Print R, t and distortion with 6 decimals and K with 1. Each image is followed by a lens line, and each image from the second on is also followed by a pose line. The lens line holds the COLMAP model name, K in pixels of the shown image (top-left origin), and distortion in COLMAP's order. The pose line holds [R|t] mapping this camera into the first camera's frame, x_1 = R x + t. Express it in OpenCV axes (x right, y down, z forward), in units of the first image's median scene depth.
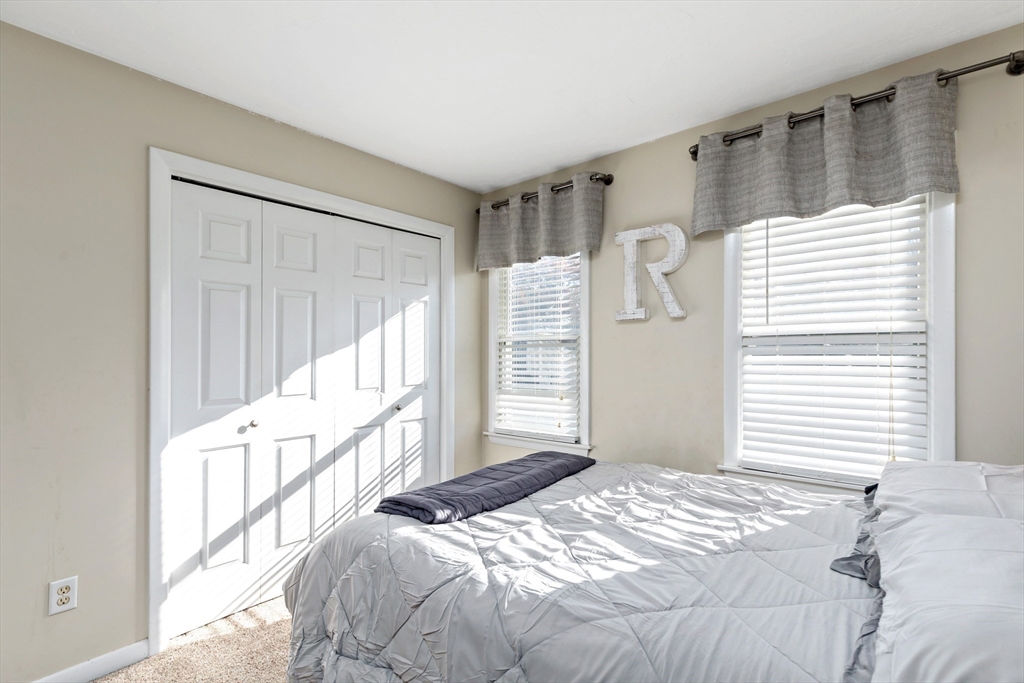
lens RADIAL K [[468.1, 0, 513.4], [0, 468.1, 339.1], [0, 0, 1]] dist [0.008396, -0.003230]
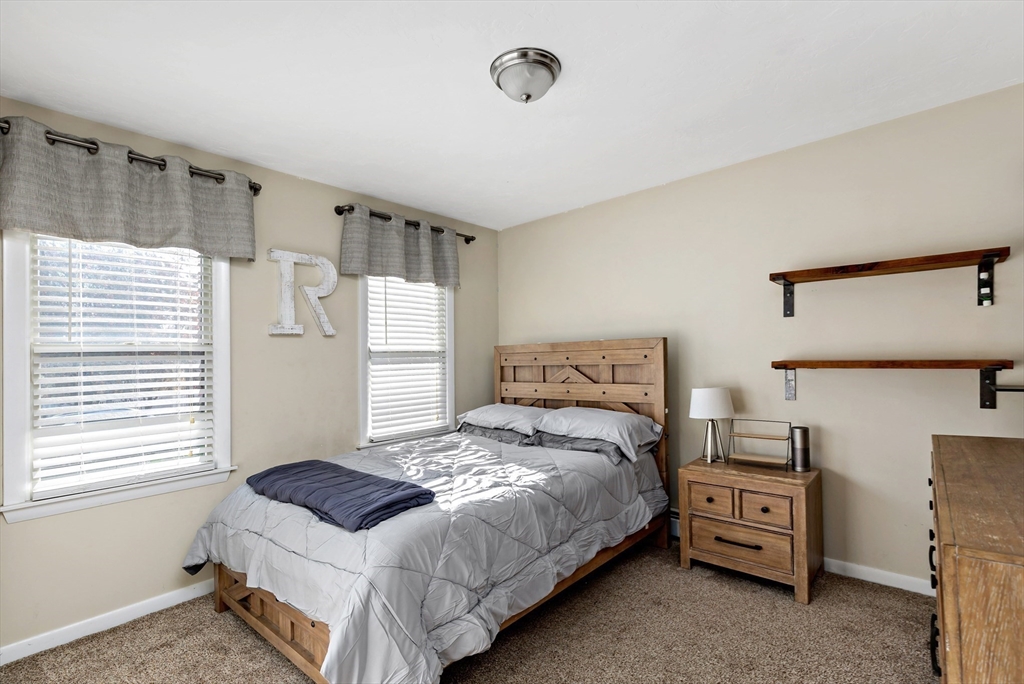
lens RADIAL K [[468.1, 0, 514.4], [0, 468.1, 353.1], [0, 0, 1]] dist [0.008396, -0.003230]
pose [[0.032128, 0.017634, 0.999328, -0.971812], [-0.007139, 0.999823, -0.017413, 0.021588], [-0.999458, -0.006575, 0.032249, 0.527178]]
